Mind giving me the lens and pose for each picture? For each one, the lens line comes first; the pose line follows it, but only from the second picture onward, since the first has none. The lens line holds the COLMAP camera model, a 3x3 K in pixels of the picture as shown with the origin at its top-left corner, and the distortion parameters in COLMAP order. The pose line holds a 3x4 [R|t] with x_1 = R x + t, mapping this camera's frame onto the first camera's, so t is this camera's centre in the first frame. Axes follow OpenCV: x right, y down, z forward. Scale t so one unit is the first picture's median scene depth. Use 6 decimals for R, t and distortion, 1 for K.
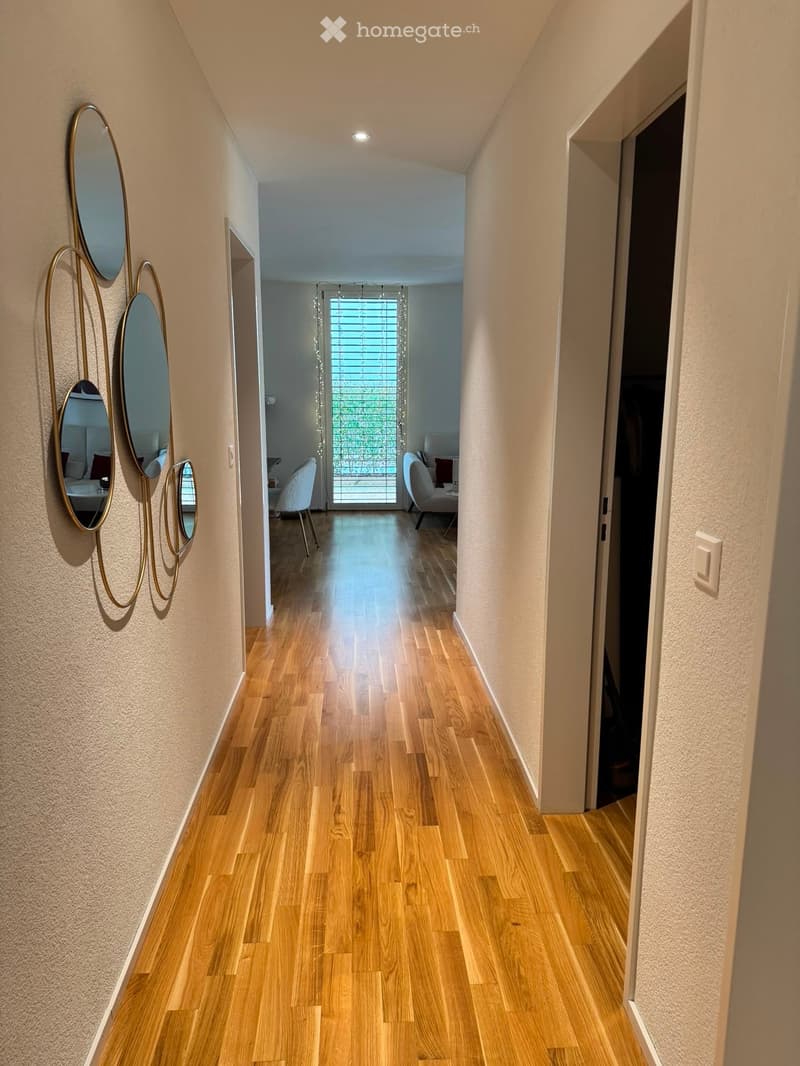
lens RADIAL K [[759.2, 0, 401.2], [0, 759.2, 528.9], [0, 0, 1]] dist [0.037181, -0.034392]
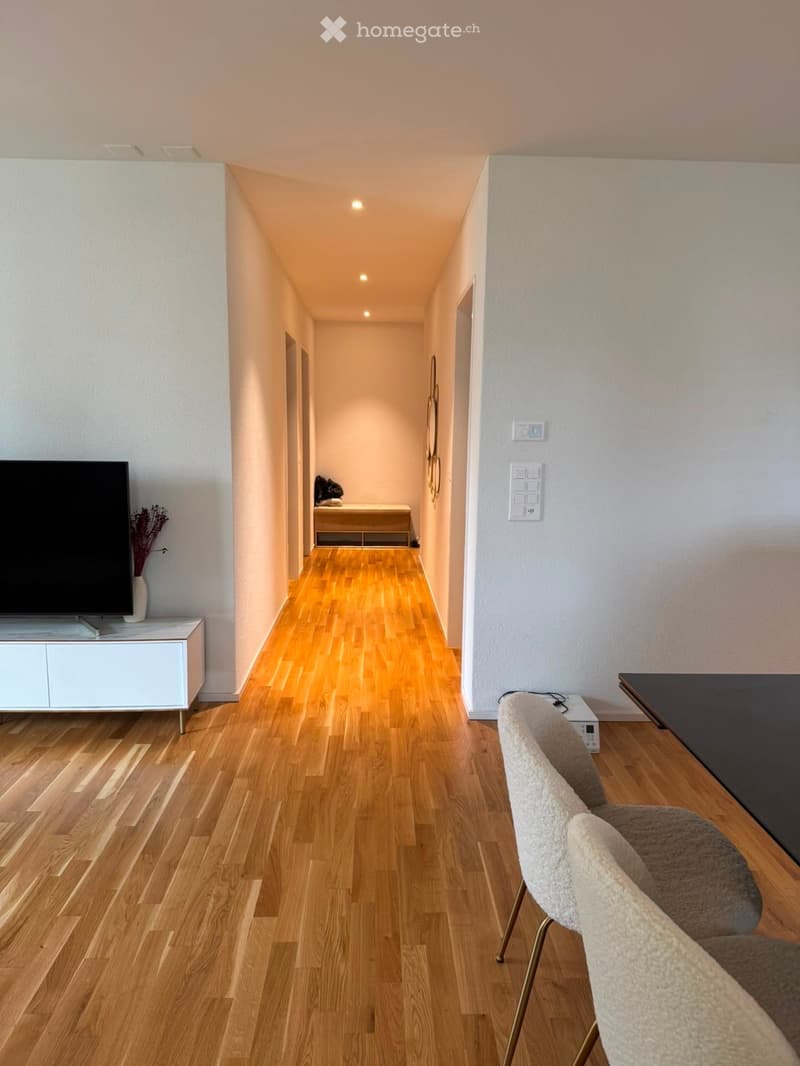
lens RADIAL K [[759.2, 0, 401.2], [0, 759.2, 528.9], [0, 0, 1]] dist [0.037181, -0.034392]
pose [[-0.999418, -0.024055, 0.024194, -0.163646], [-0.015147, 0.948269, 0.317107, -0.437068], [-0.030571, 0.316556, -0.948081, 2.319847]]
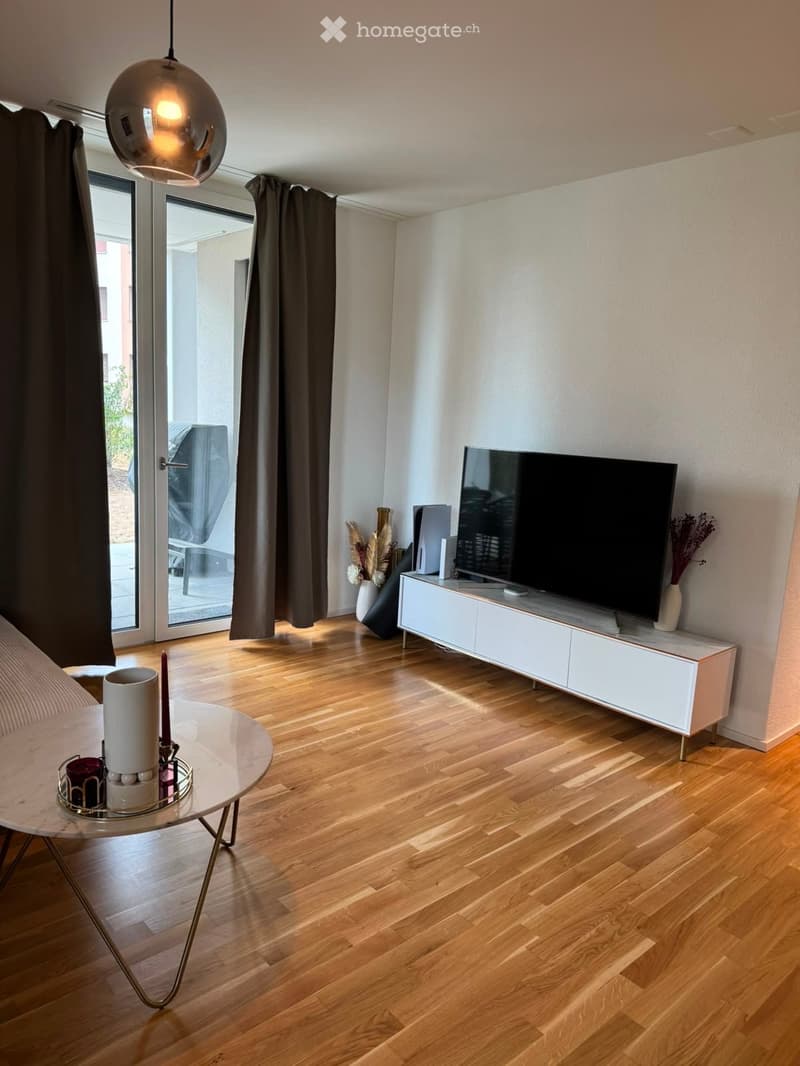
lens RADIAL K [[759.2, 0, 401.2], [0, 759.2, 528.9], [0, 0, 1]] dist [0.037181, -0.034392]
pose [[-0.618739, -0.165623, 0.767939, -0.315697], [0.084528, 0.957813, 0.274679, -0.412480], [-0.781036, 0.234867, -0.578637, 2.199186]]
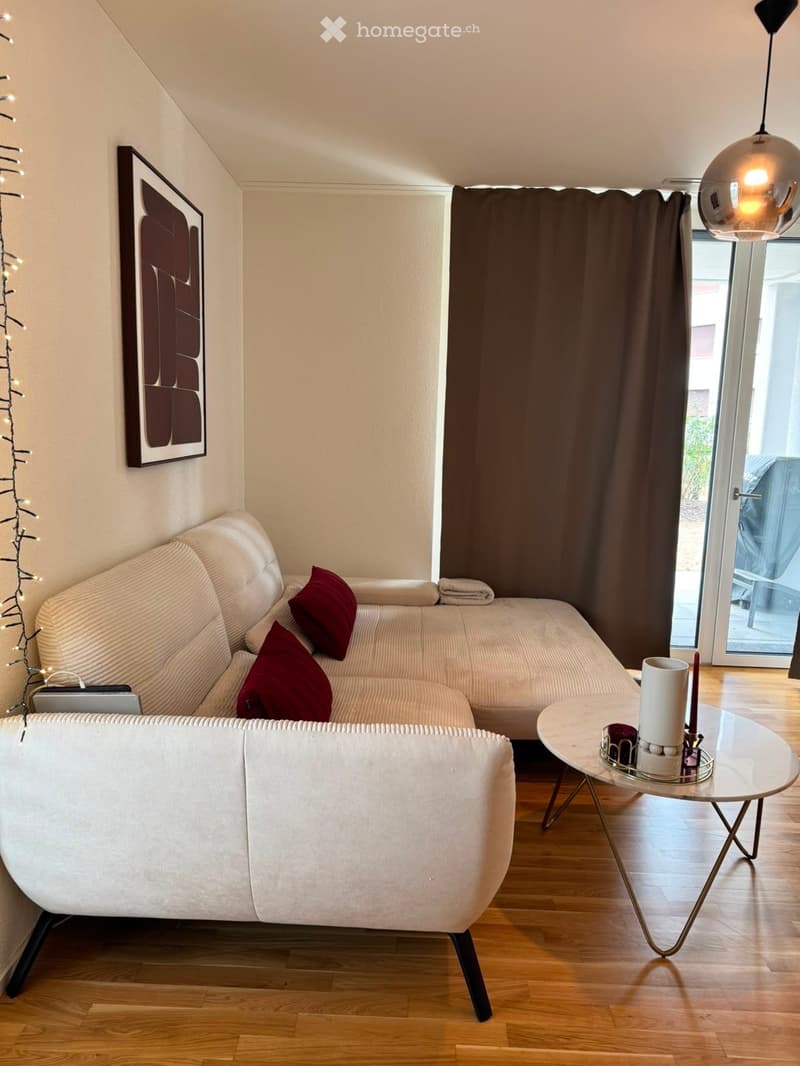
lens RADIAL K [[759.2, 0, 401.2], [0, 759.2, 528.9], [0, 0, 1]] dist [0.037181, -0.034392]
pose [[0.070894, -0.155979, 0.985213, -0.425129], [0.141707, 0.979255, 0.144838, -0.414336], [-0.987367, 0.129344, 0.091527, 2.206244]]
